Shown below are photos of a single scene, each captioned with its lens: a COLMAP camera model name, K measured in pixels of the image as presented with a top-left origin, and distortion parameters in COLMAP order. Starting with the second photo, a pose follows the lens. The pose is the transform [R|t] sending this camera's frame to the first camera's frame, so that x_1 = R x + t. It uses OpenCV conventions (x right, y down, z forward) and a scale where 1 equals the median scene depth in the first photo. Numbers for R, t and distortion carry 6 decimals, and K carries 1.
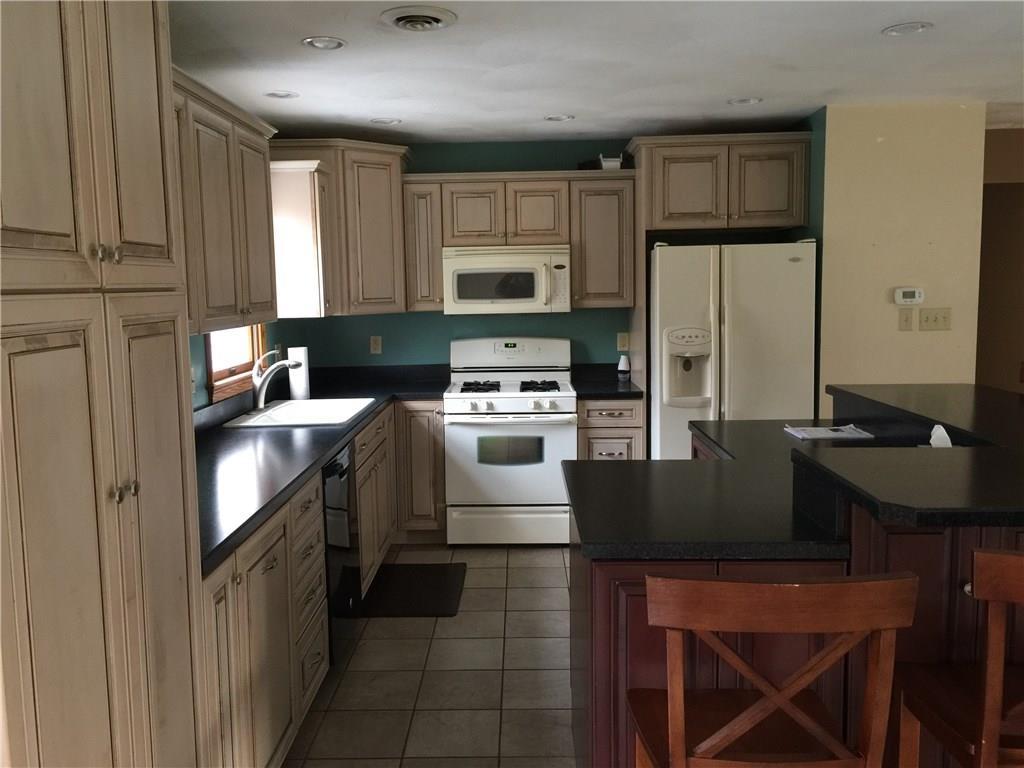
lens RADIAL K [[867.5, 0, 511.2], [0, 867.5, 381.8], [0, 0, 1]] dist [0.042728, -0.009511]
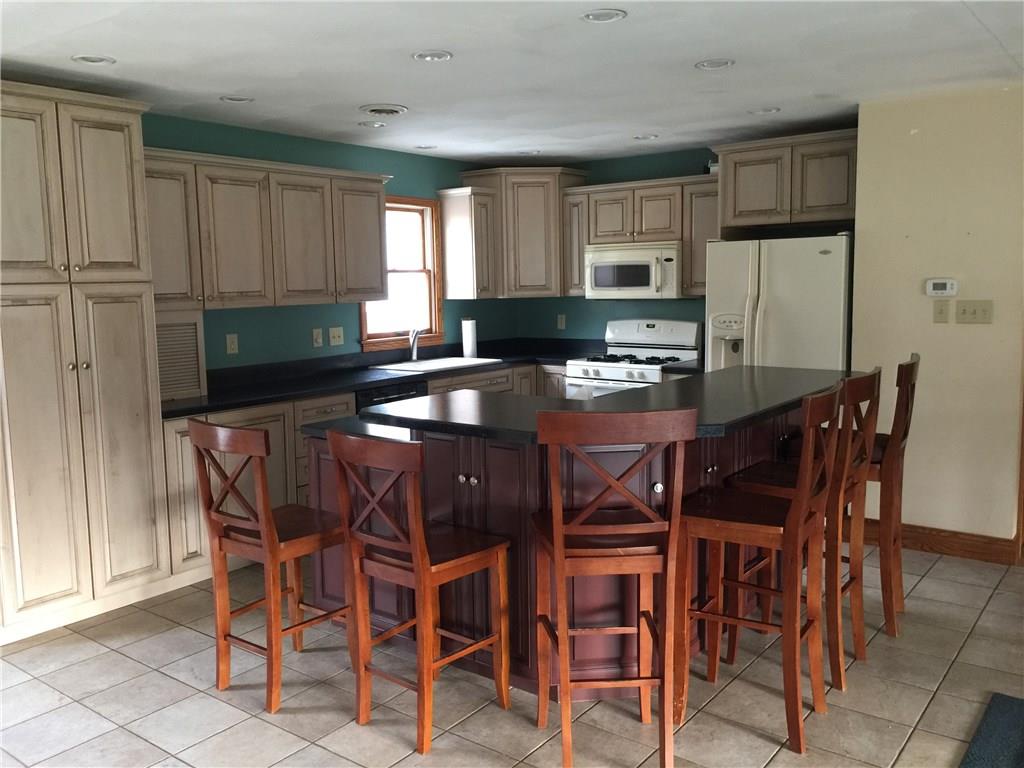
lens RADIAL K [[867.5, 0, 511.2], [0, 867.5, 384.1], [0, 0, 1]] dist [0.042728, -0.009511]
pose [[0.801871, 0.075774, -0.592673, 0.611734], [-0.063041, 0.997119, 0.042190, -0.000785], [0.594163, 0.003532, 0.804337, -0.075508]]
